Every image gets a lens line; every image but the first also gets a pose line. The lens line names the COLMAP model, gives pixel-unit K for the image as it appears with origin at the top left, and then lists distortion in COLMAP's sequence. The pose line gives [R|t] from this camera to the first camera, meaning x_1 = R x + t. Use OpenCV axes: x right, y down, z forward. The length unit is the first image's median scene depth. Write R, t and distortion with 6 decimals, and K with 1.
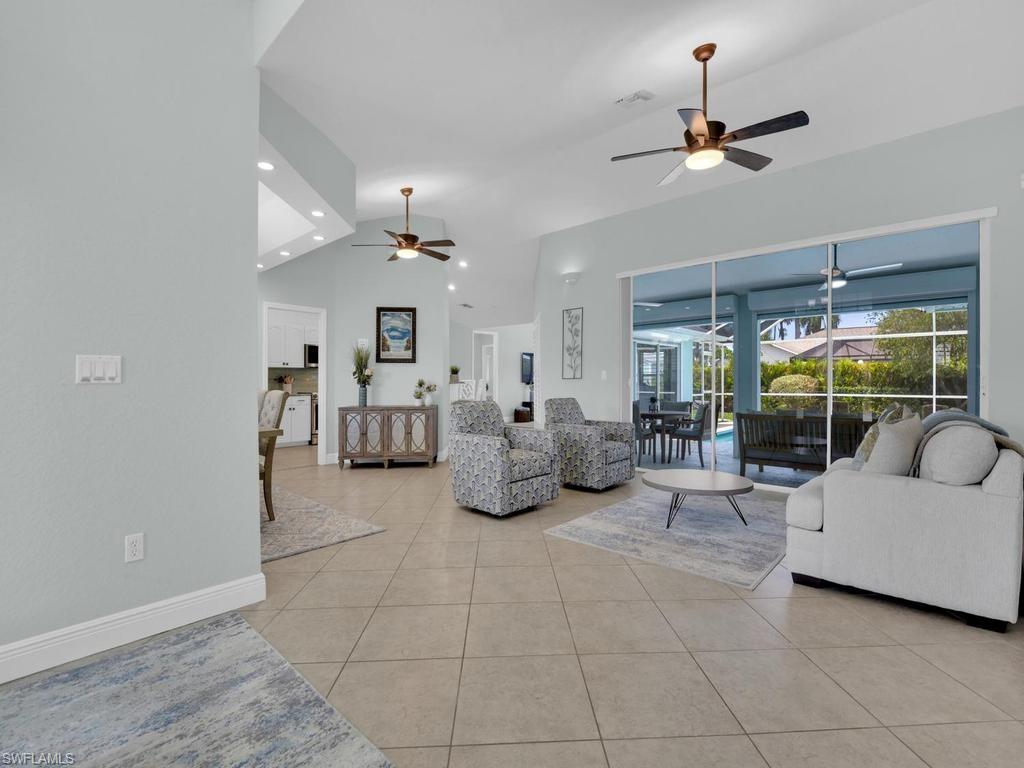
lens RADIAL K [[469.6, 0, 526.2], [0, 469.6, 384.7], [0, 0, 1]] dist [0.000185, -0.000252]
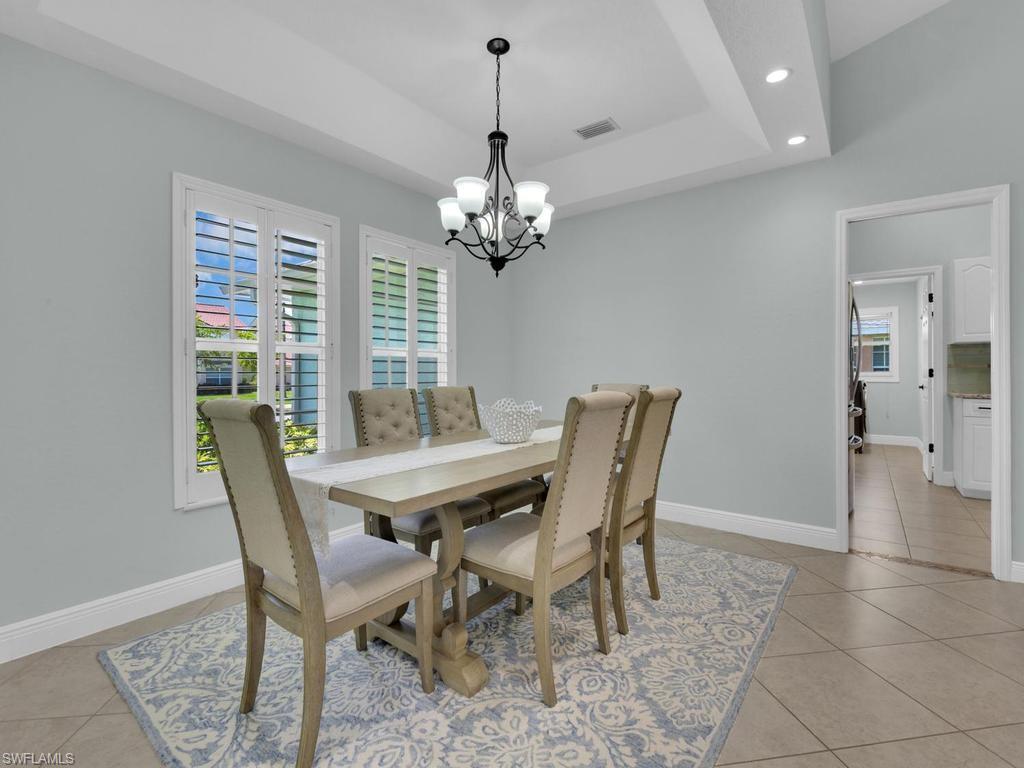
lens RADIAL K [[485.6, 0, 510.5], [0, 485.6, 370.2], [0, 0, 1]] dist [0.002747, 0.000225]
pose [[0.088804, 0.001125, -0.996048, -0.112735], [-0.001618, 0.999998, 0.000985, -0.006779], [0.996048, 0.001524, 0.088806, 0.891918]]
